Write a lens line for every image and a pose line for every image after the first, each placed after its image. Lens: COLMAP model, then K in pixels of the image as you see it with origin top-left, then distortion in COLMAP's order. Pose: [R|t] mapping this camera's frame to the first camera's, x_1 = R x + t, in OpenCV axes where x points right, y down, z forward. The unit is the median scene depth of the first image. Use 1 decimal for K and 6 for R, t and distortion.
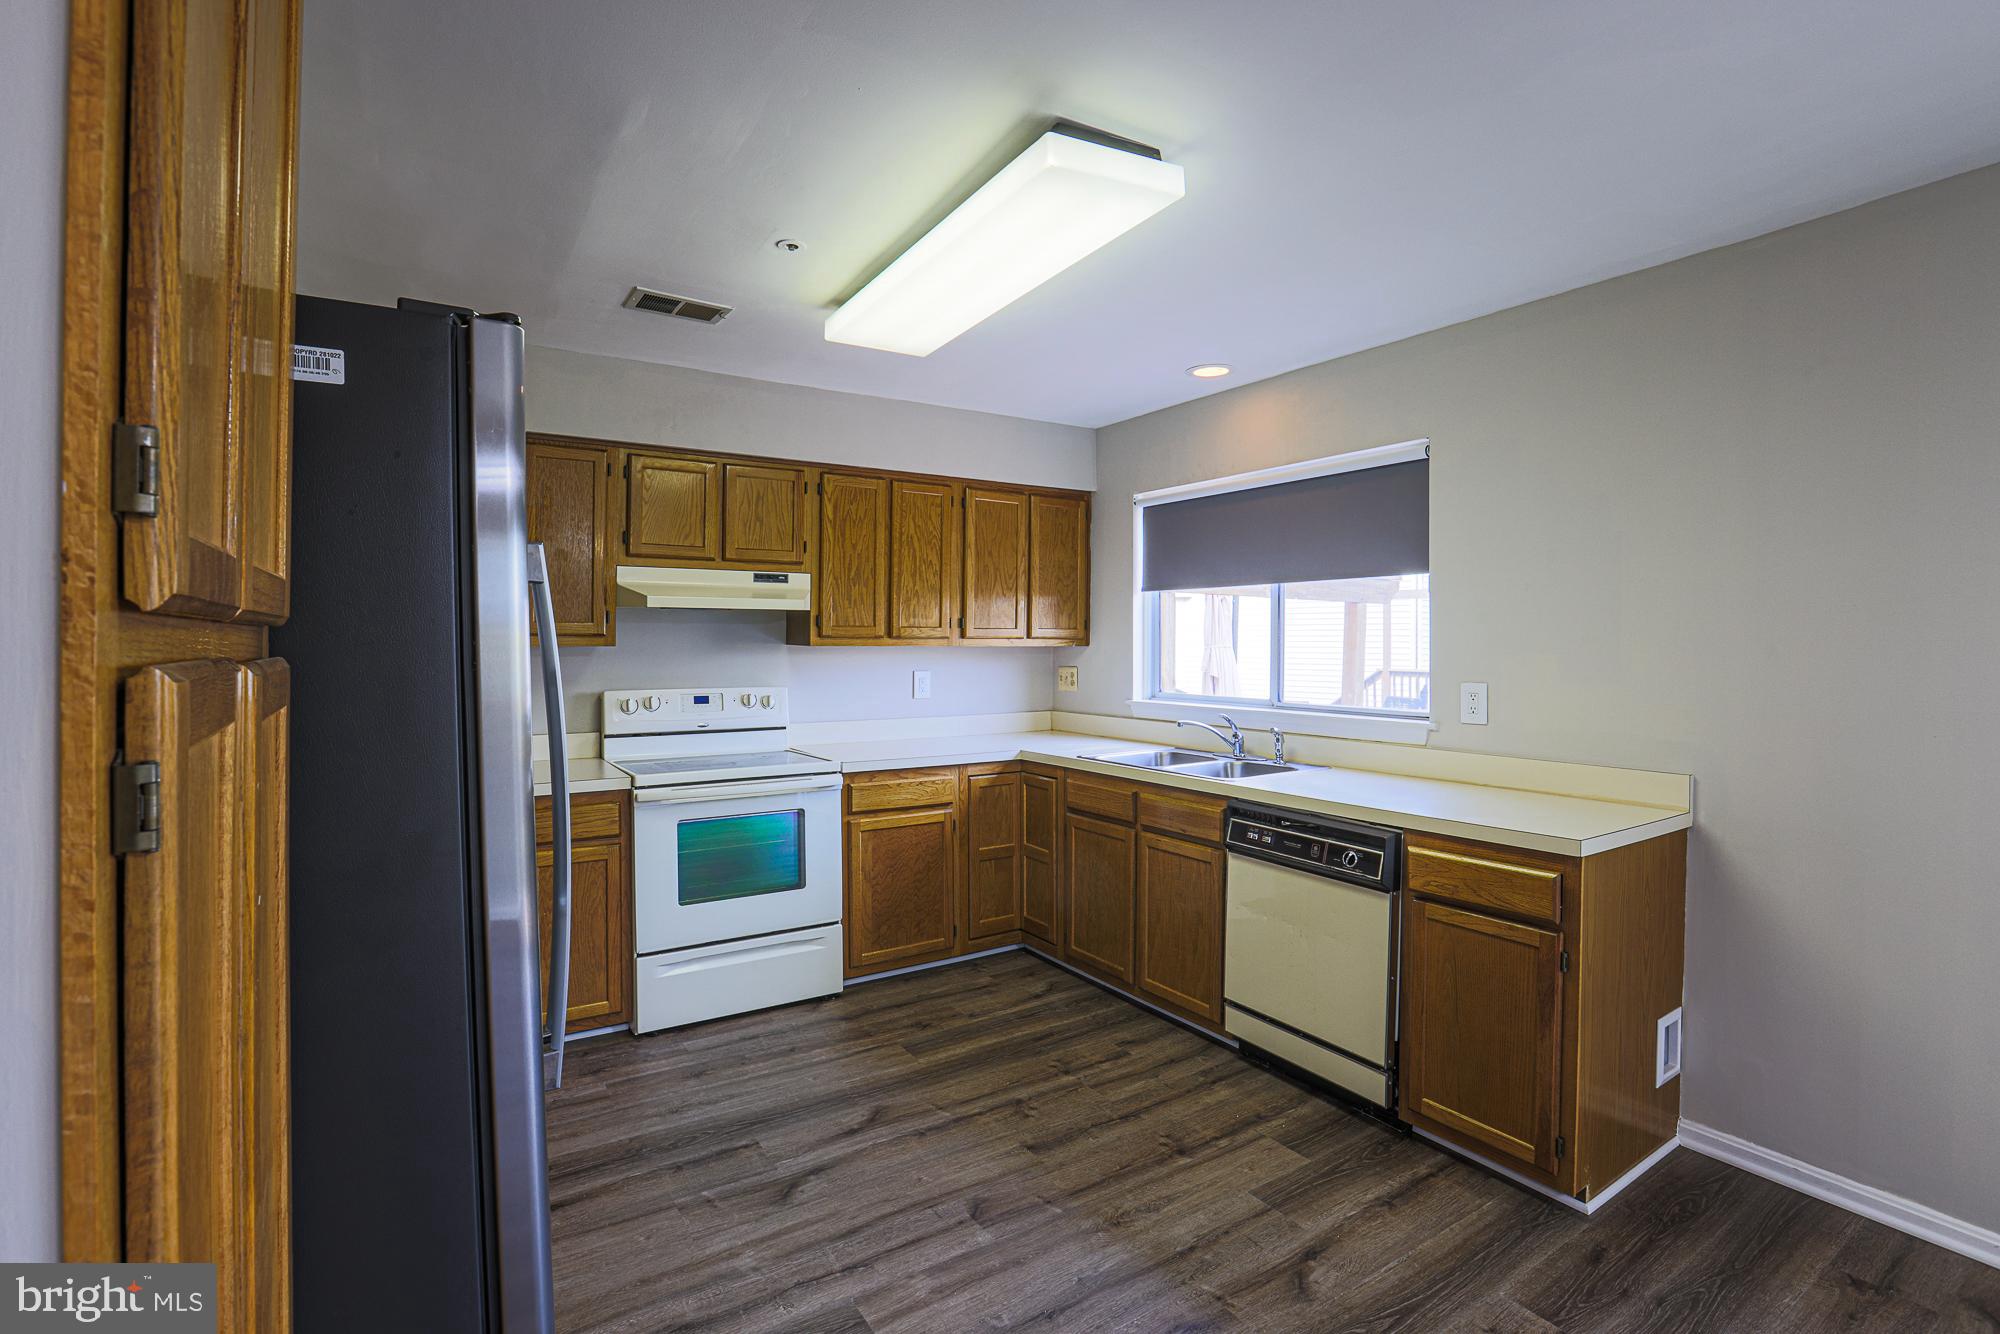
lens RADIAL K [[917.9, 0, 1007.1], [0, 917.9, 654.7], [0, 0, 1]] dist [-0.045766, 0.014615]
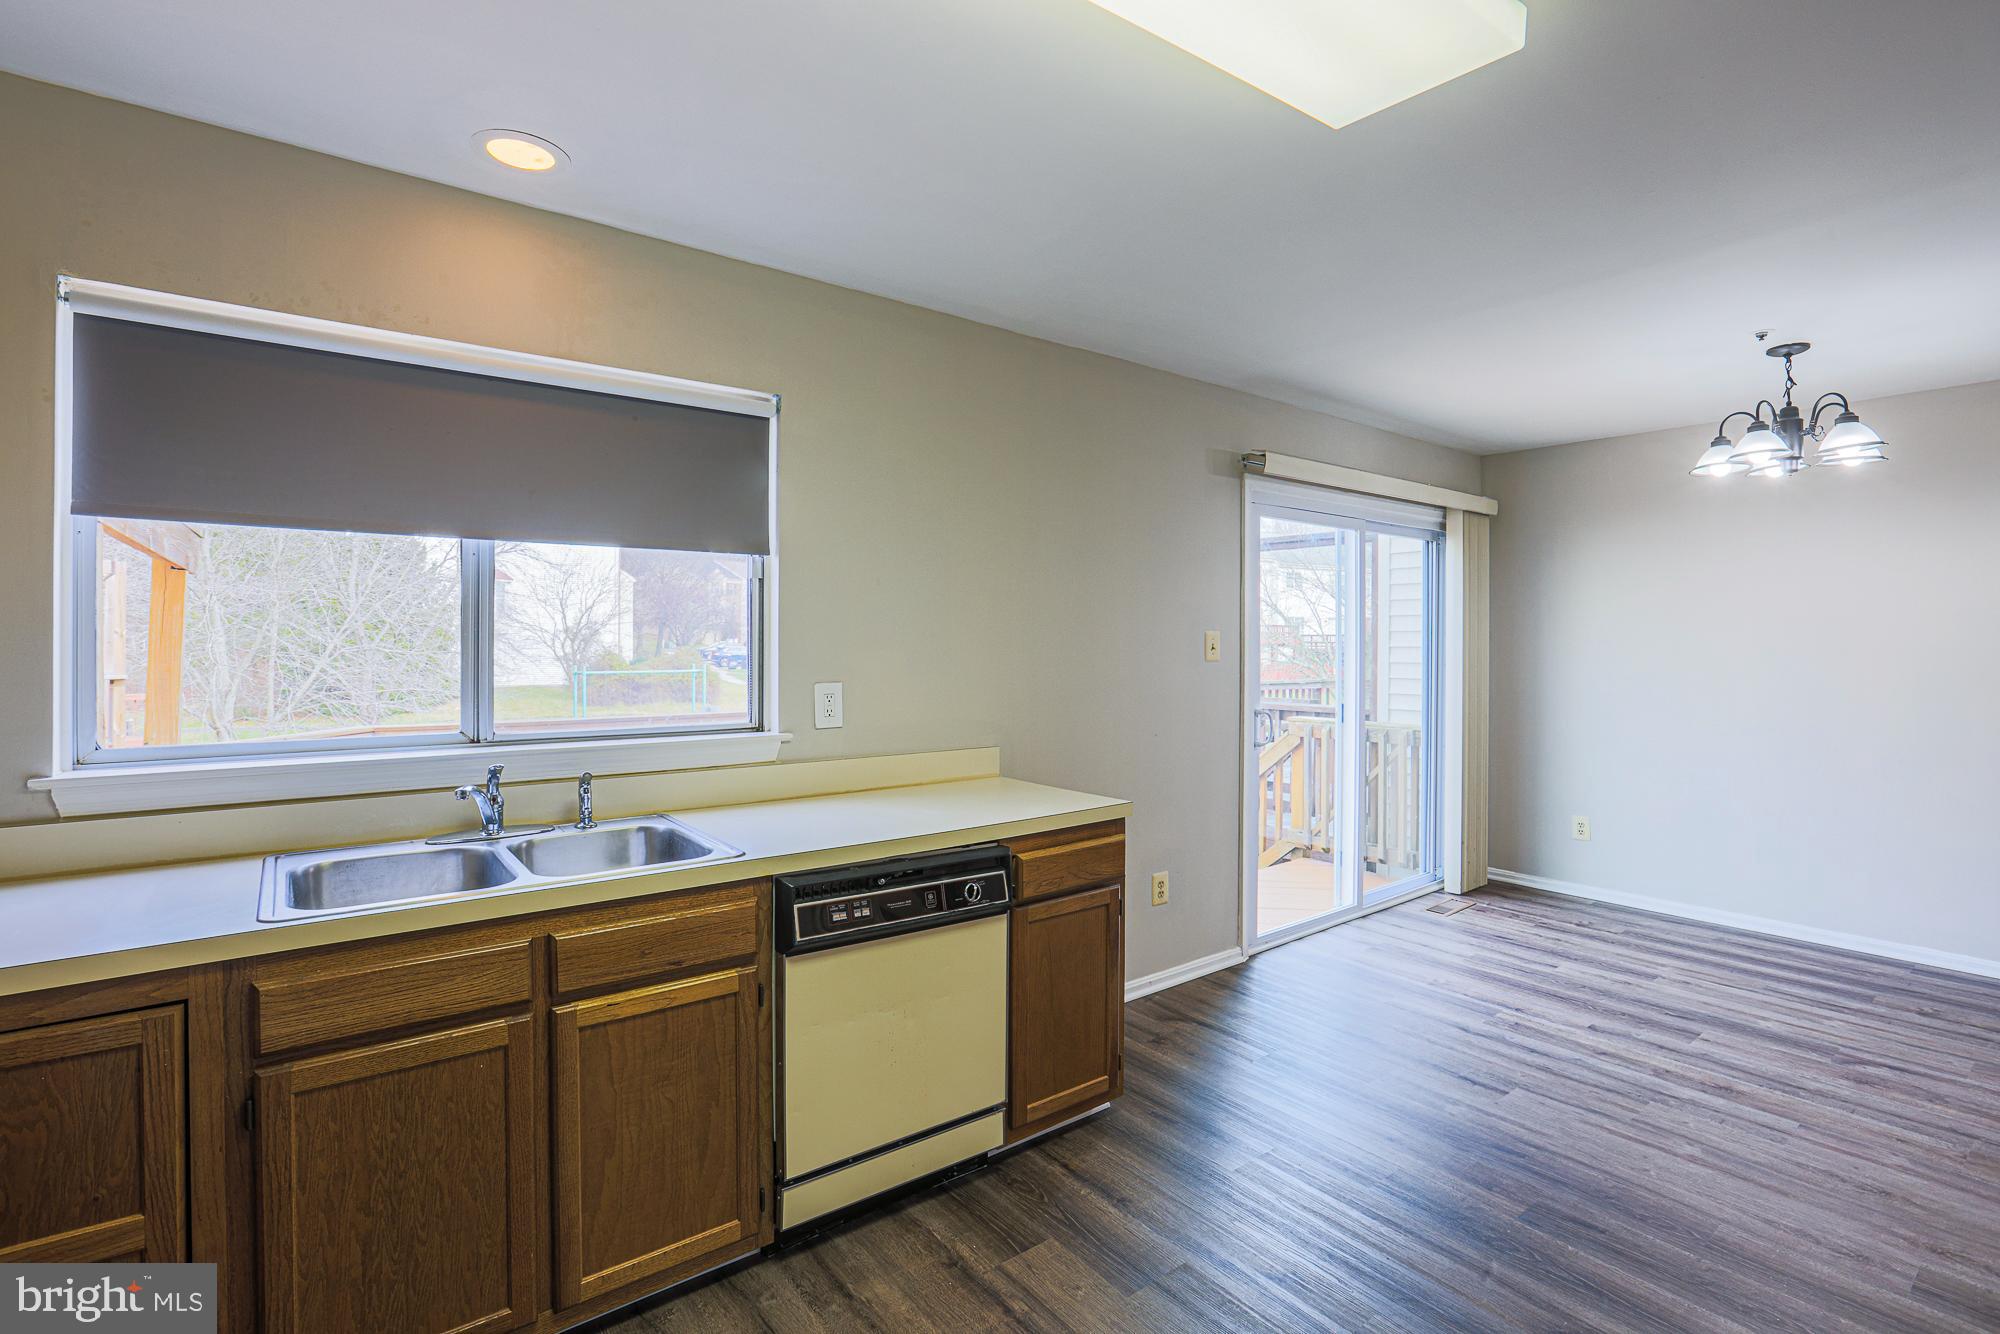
lens RADIAL K [[917.9, 0, 1004.6], [0, 917.9, 651.2], [0, 0, 1]] dist [-0.045766, 0.014615]
pose [[-0.067588, -0.012749, 0.997632, -0.433629], [0.007855, 0.999881, 0.013310, -0.012663], [-0.997682, 0.008736, -0.067480, 0.919237]]
